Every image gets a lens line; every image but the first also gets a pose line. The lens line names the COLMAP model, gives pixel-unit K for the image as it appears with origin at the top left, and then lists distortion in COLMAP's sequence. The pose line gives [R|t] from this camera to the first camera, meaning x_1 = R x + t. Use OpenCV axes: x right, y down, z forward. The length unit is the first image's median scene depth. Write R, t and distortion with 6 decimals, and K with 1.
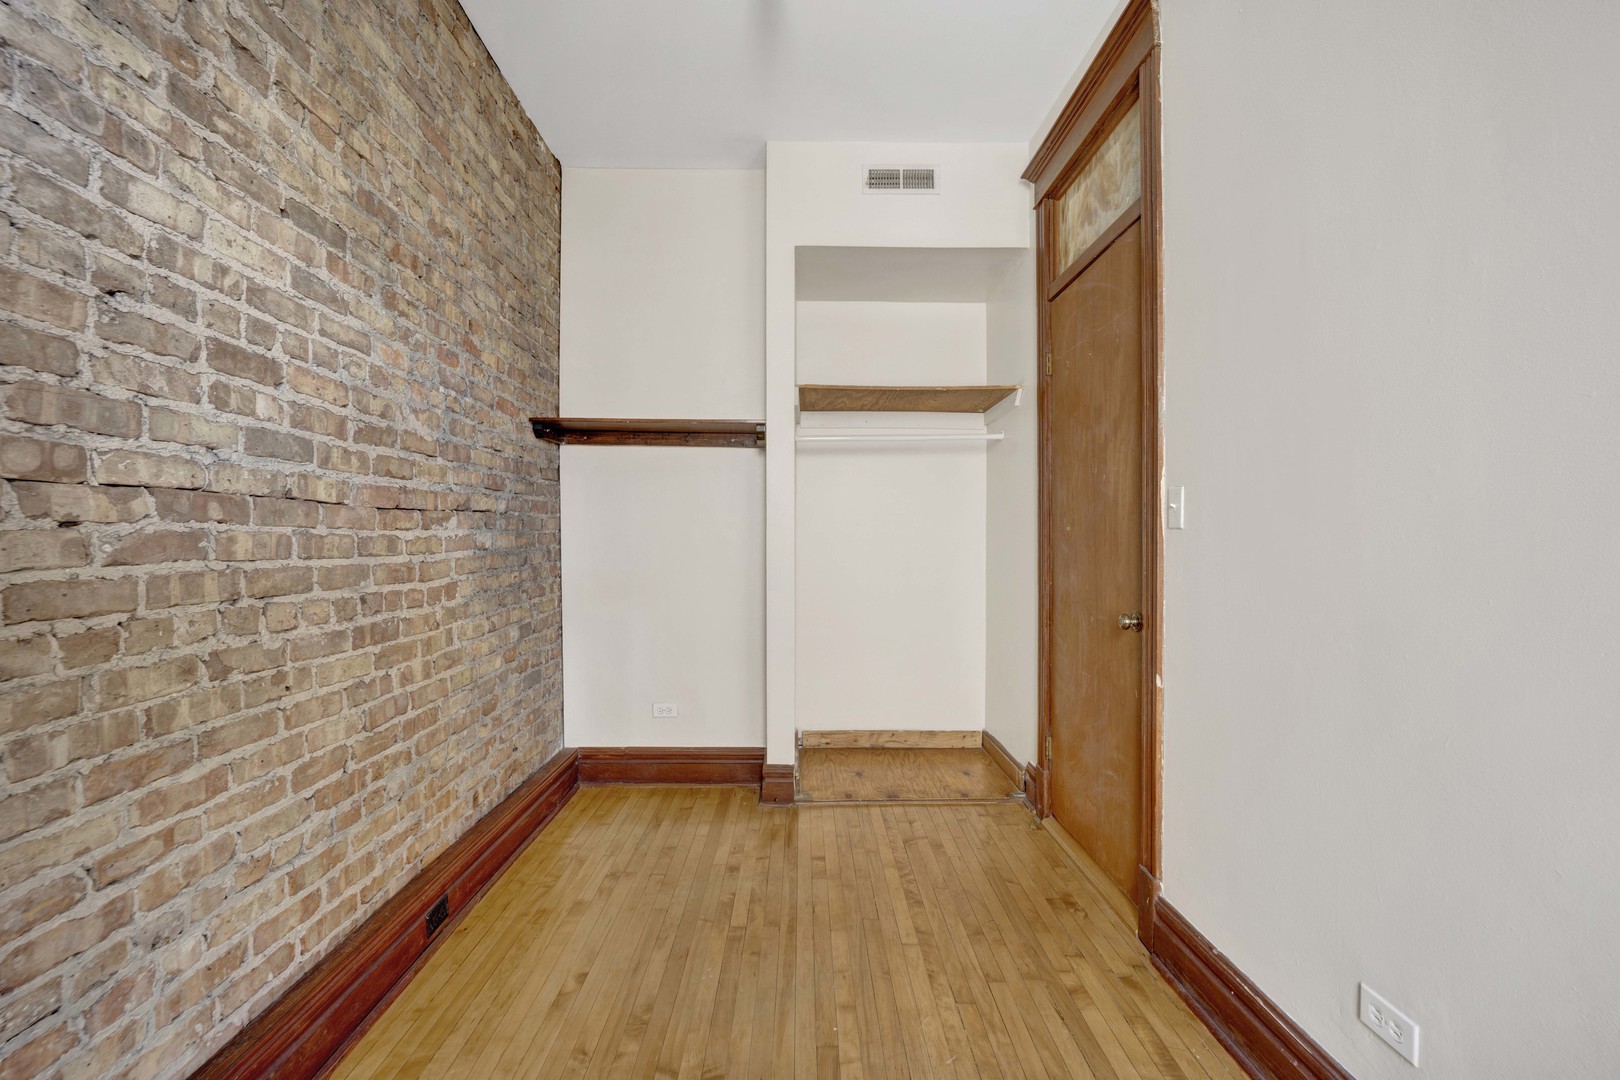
lens RADIAL K [[688.0, 0, 809.0], [0, 688.0, 533.1], [0, 0, 1]] dist [-0.021947, 0.000073]
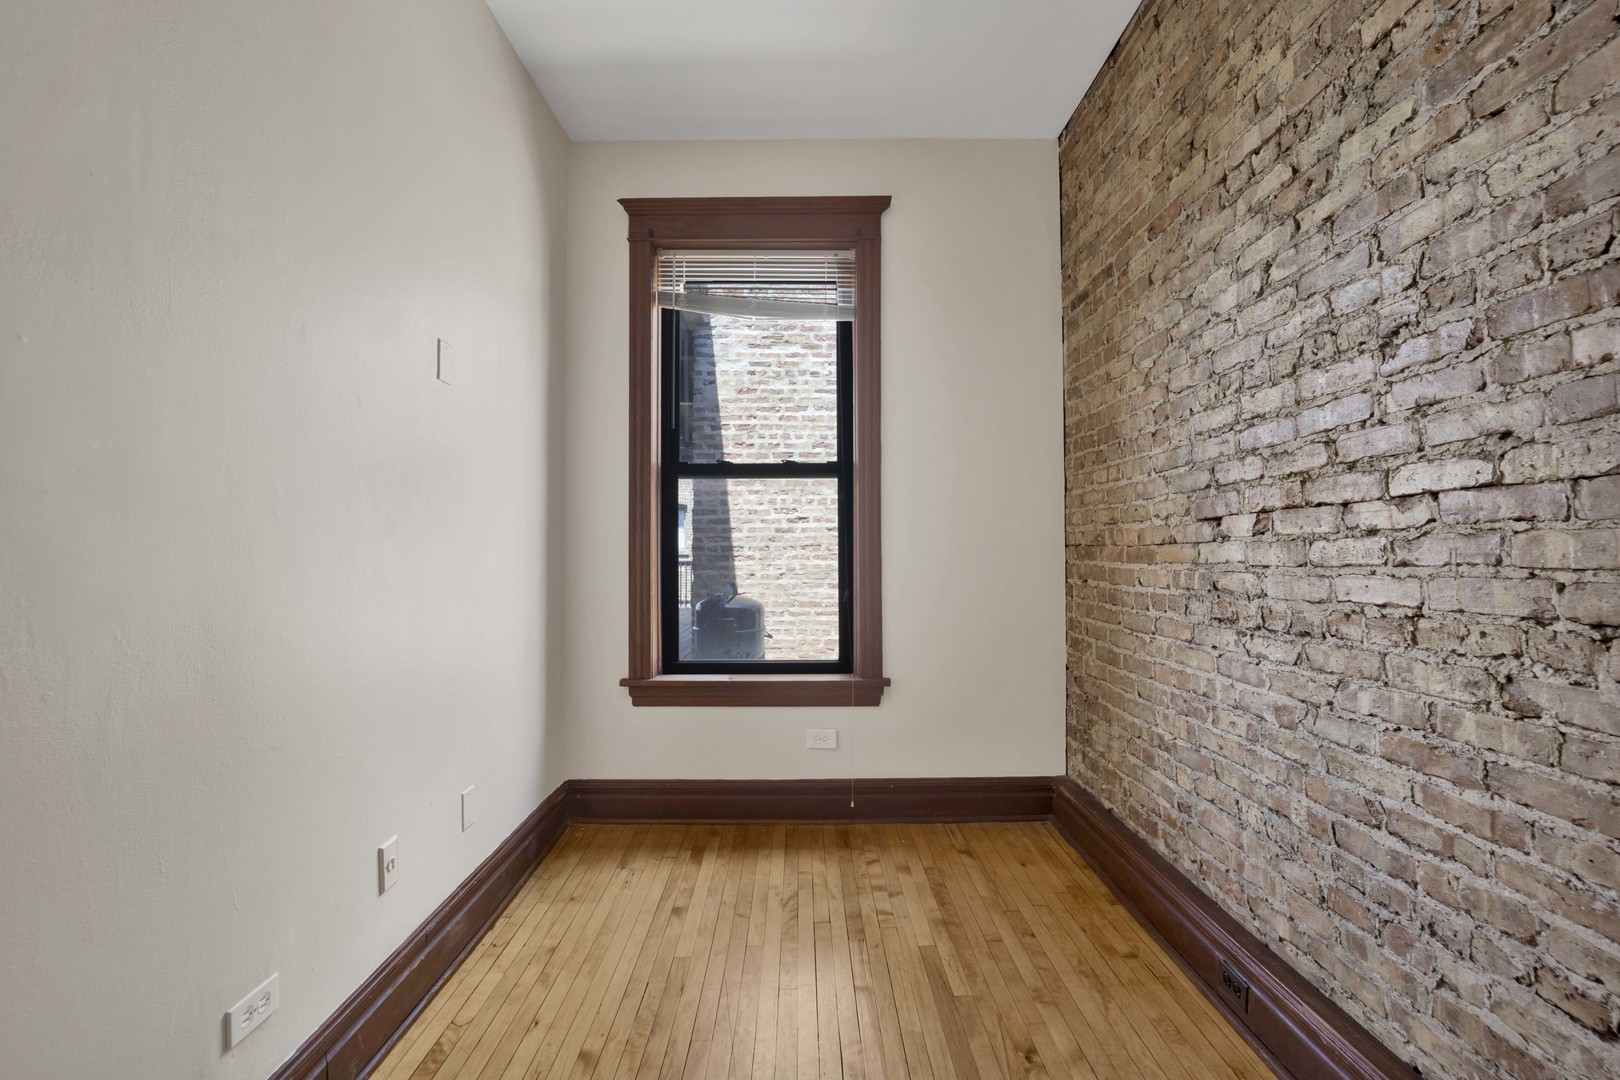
lens RADIAL K [[688.0, 0, 809.0], [0, 688.0, 533.1], [0, 0, 1]] dist [-0.021947, 0.000073]
pose [[-0.999968, 0.007244, 0.003372, -0.017814], [0.007099, 0.999118, -0.041378, 0.030351], [-0.003669, -0.041353, -0.999138, 2.036482]]
